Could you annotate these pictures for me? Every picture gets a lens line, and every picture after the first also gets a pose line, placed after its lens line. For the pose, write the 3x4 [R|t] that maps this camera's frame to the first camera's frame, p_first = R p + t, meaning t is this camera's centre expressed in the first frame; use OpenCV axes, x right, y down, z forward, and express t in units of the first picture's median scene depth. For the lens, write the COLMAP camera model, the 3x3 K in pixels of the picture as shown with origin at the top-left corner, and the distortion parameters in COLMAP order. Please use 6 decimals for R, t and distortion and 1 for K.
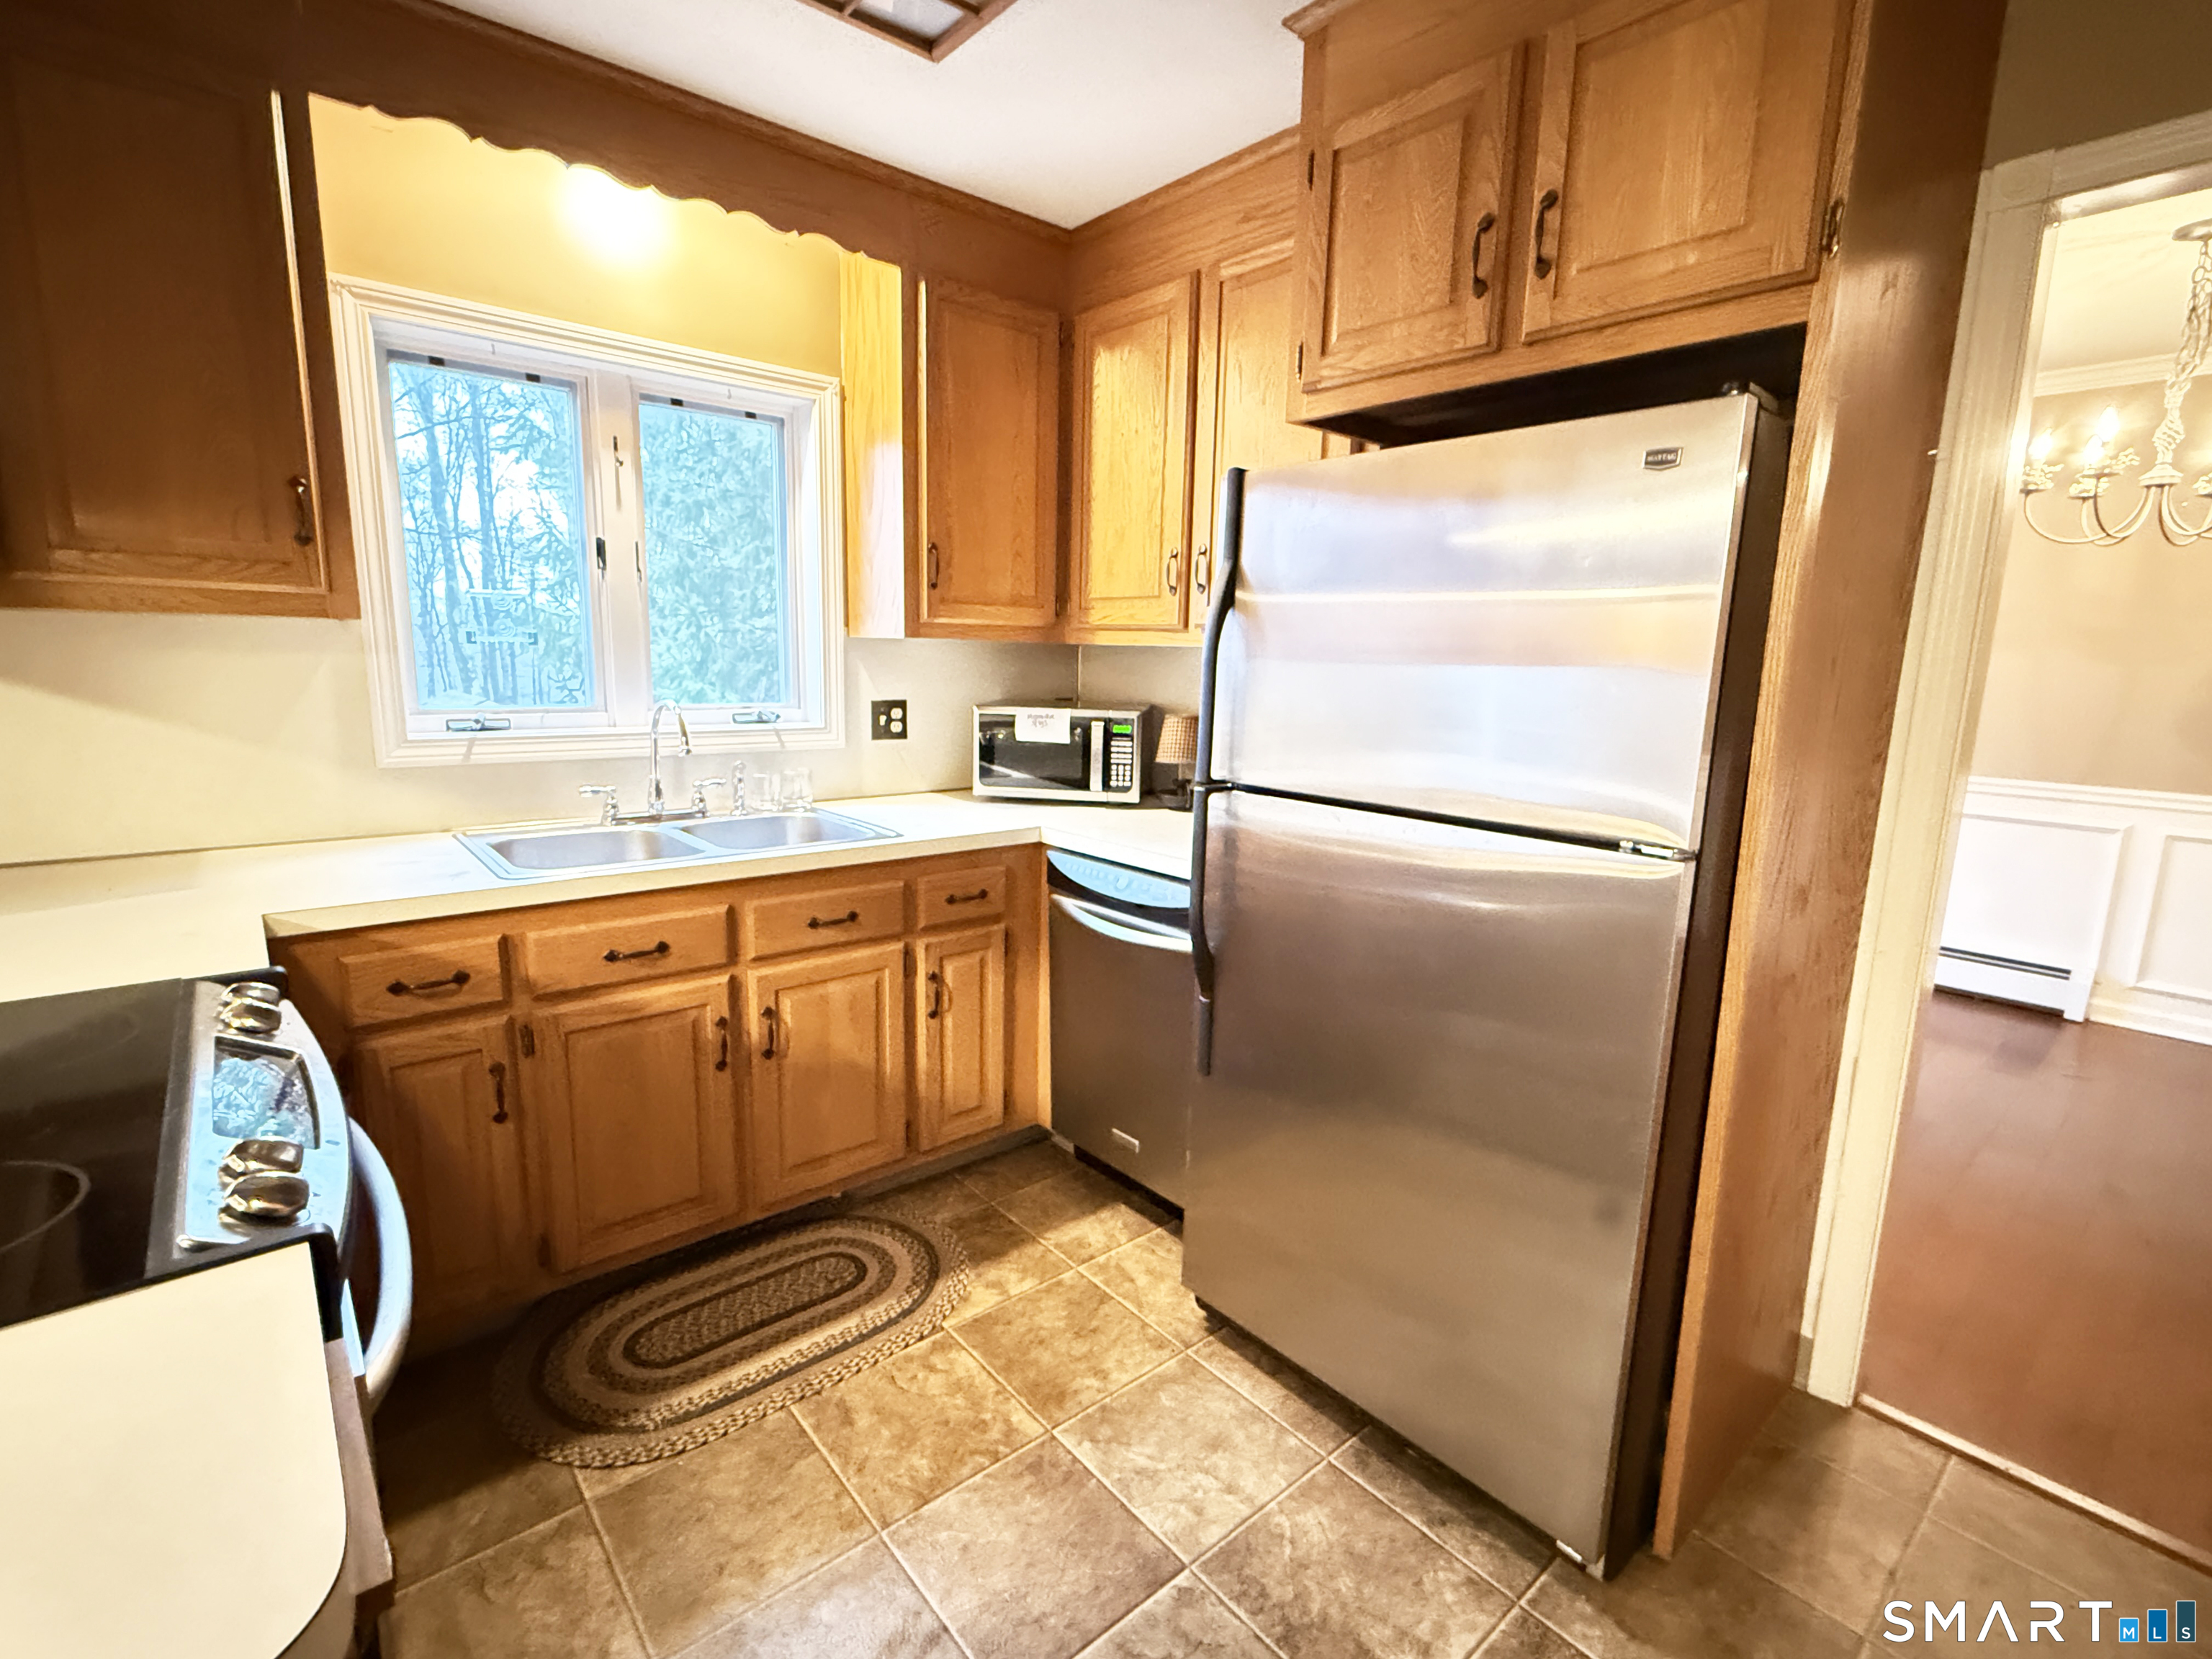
lens RADIAL K [[1015.1, 0, 1095.8], [0, 1015.1, 822.0], [0, 0, 1]] dist [0.000143, 0.000494]
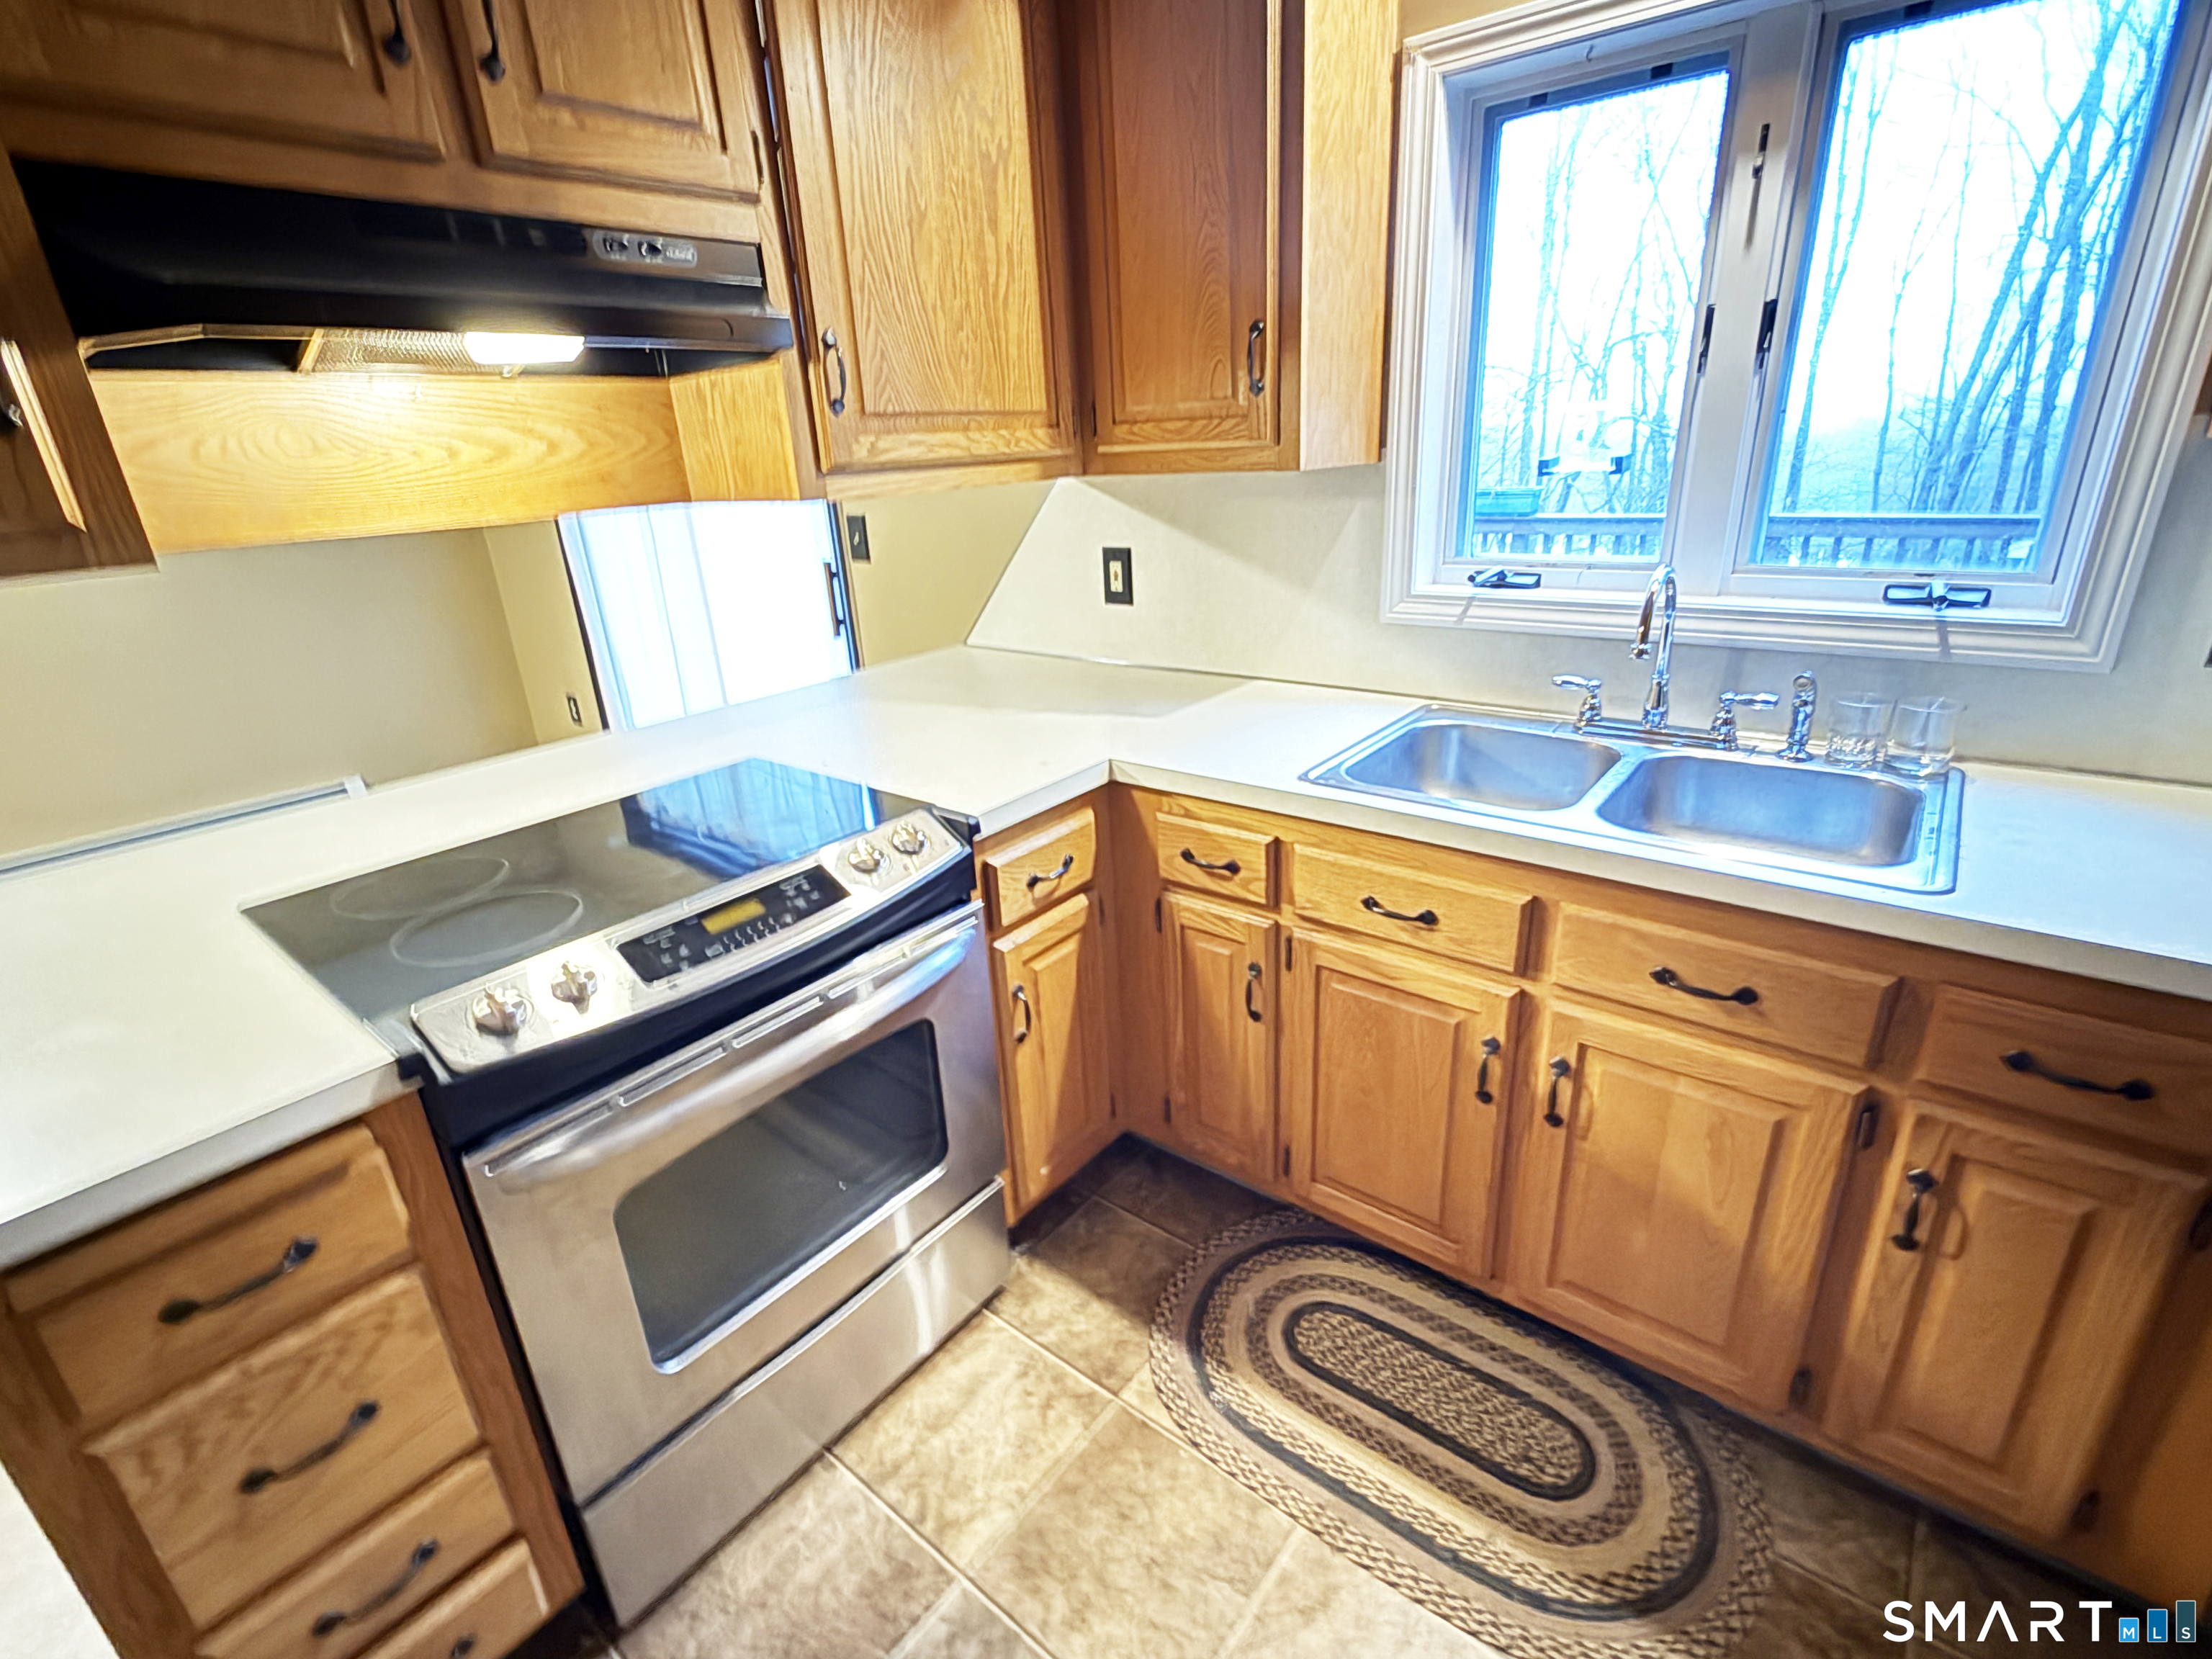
lens RADIAL K [[1015.1, 0, 1109.7], [0, 1015.1, 824.2], [0, 0, 1]] dist [0.000143, 0.000494]
pose [[0.182493, 0.313726, -0.931811, 0.213124], [-0.105908, 0.948485, 0.298597, -0.143323], [0.977486, 0.044195, 0.206318, 0.615888]]
